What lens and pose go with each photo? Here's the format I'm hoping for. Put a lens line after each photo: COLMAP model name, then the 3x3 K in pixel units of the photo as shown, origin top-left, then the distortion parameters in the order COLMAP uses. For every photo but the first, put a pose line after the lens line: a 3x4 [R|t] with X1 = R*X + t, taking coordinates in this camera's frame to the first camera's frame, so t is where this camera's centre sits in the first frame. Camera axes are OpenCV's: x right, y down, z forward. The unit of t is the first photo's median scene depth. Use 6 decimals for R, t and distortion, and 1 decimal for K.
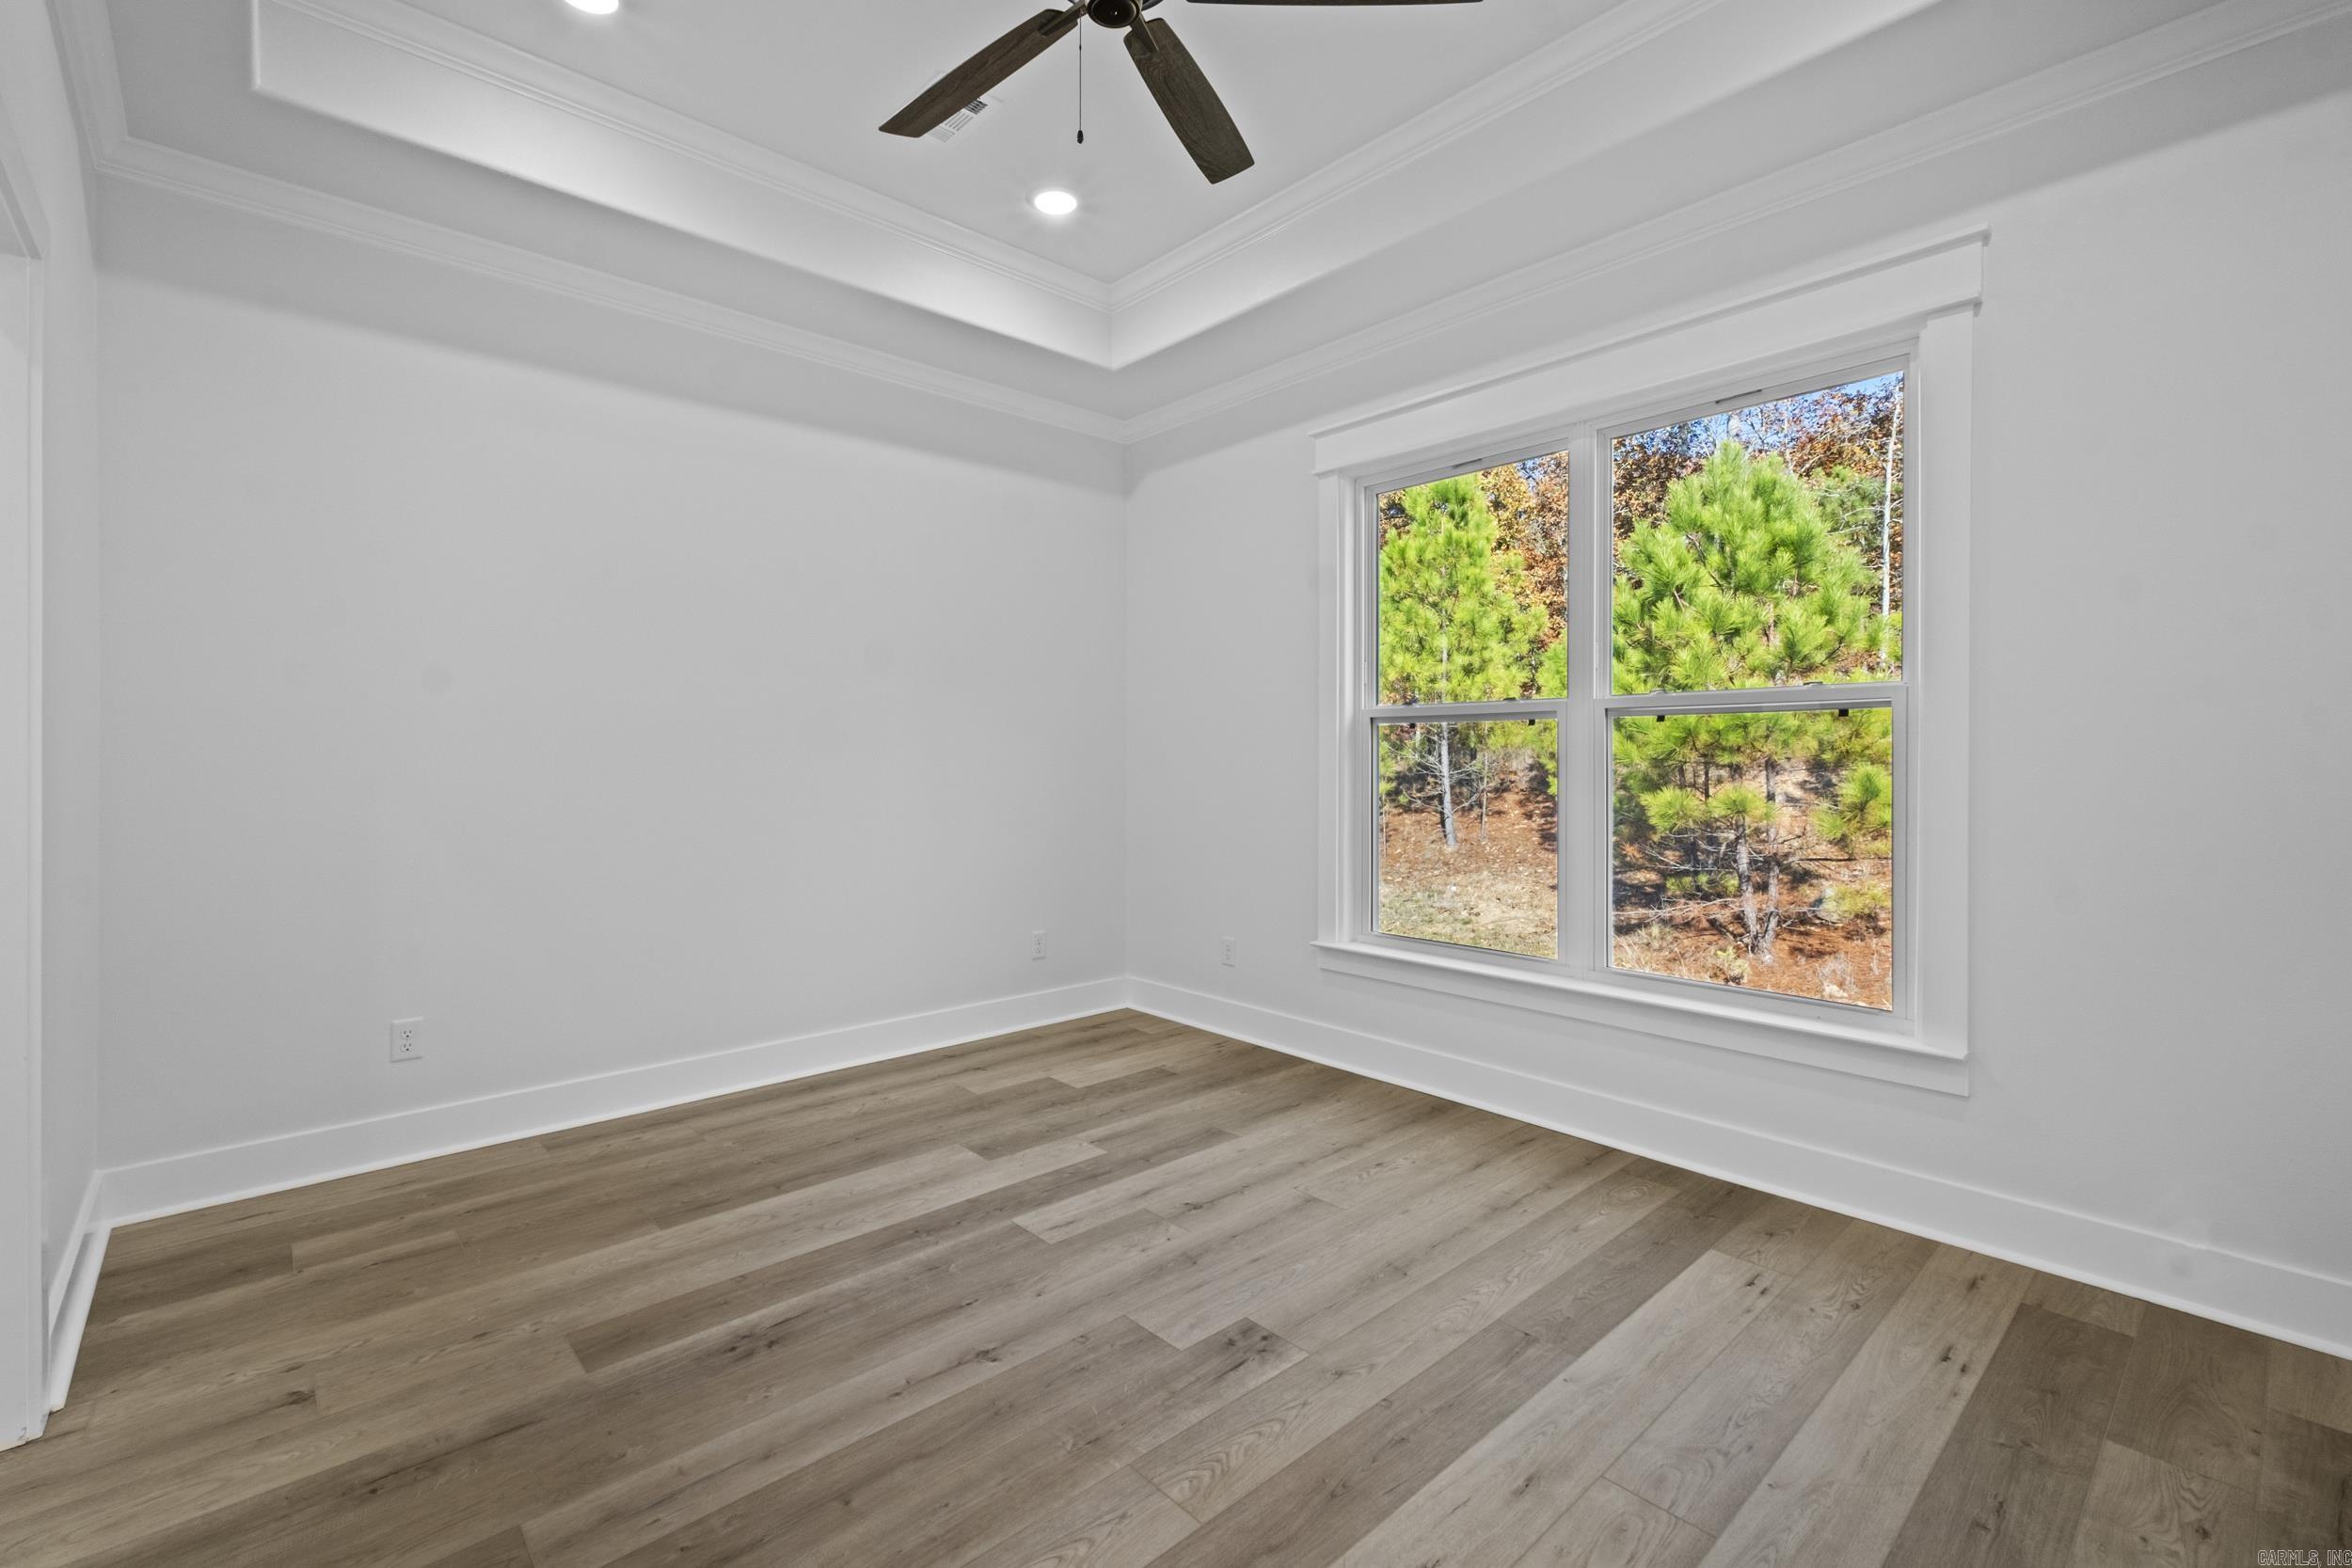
lens RADIAL K [[1015.4, 0, 1158.6], [0, 1015.4, 779.4], [0, 0, 1]] dist [0.003597, 0.001265]
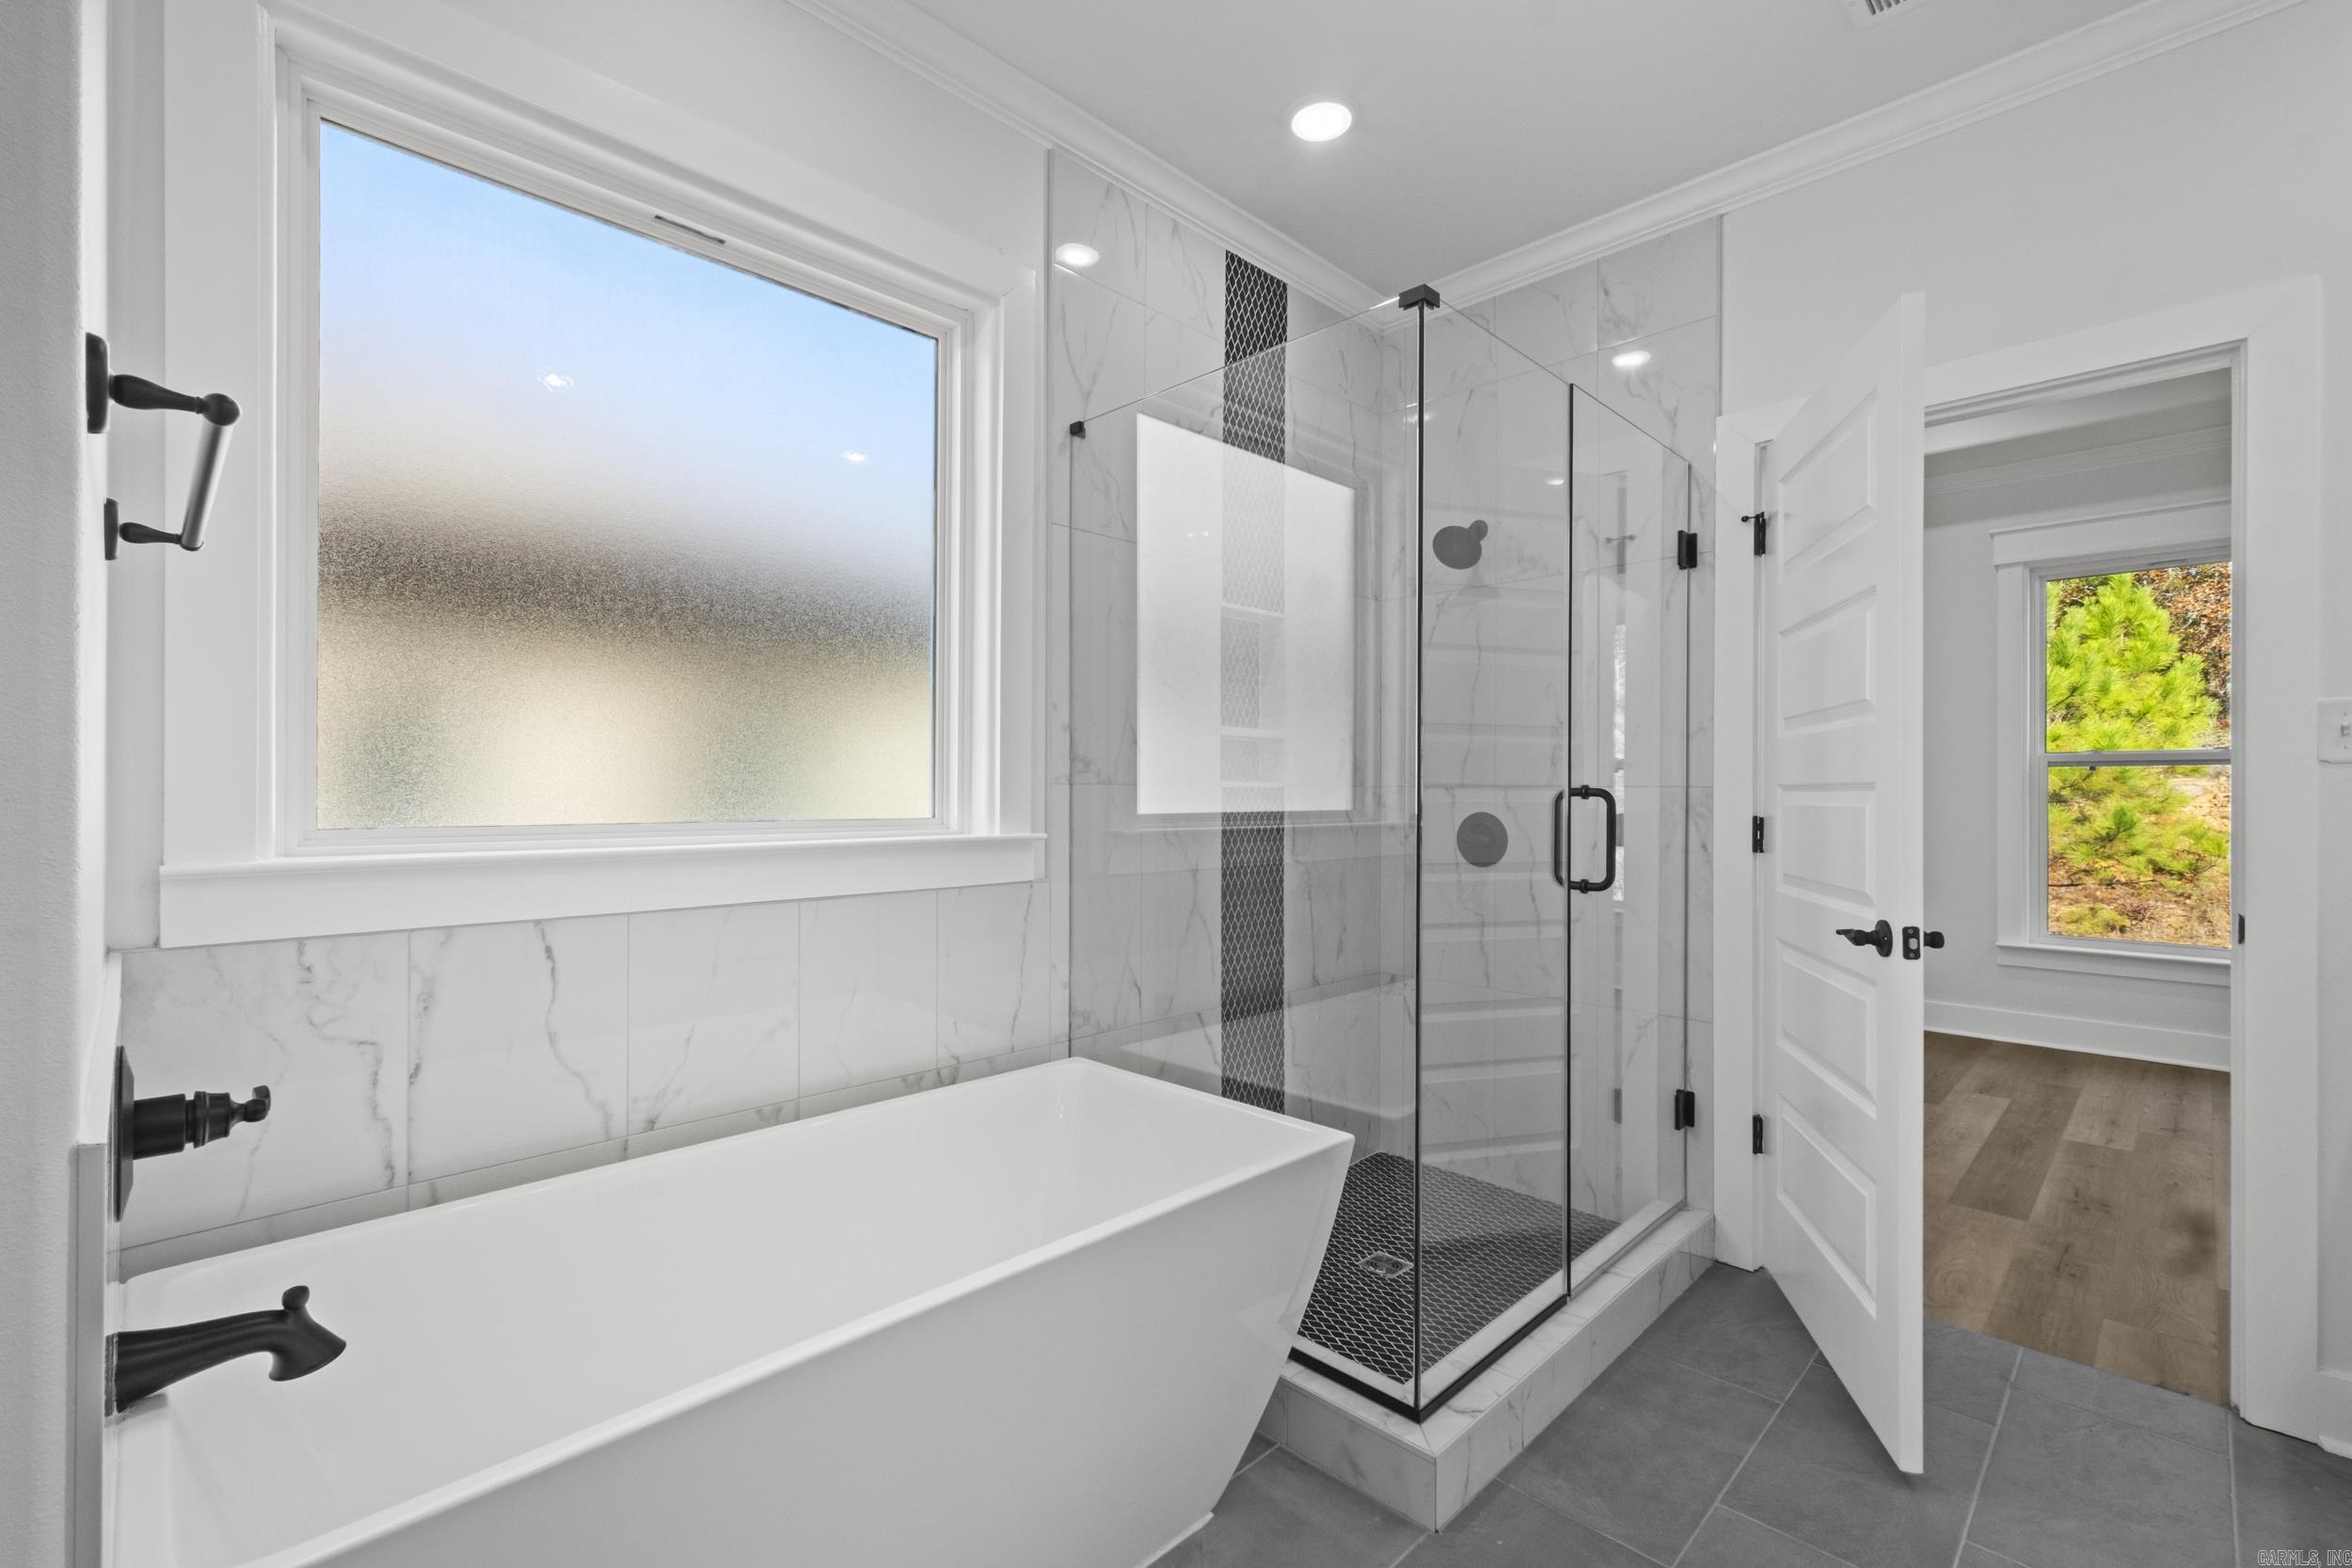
lens RADIAL K [[1015.4, 0, 1130.5], [0, 1015.4, 798.4], [0, 0, 1]] dist [0.003597, 0.001265]
pose [[0.999733, -0.006690, 0.022131, -1.462452], [0.006927, 0.999919, -0.010634, -0.014177], [-0.022058, 0.010784, 0.999699, -0.348119]]
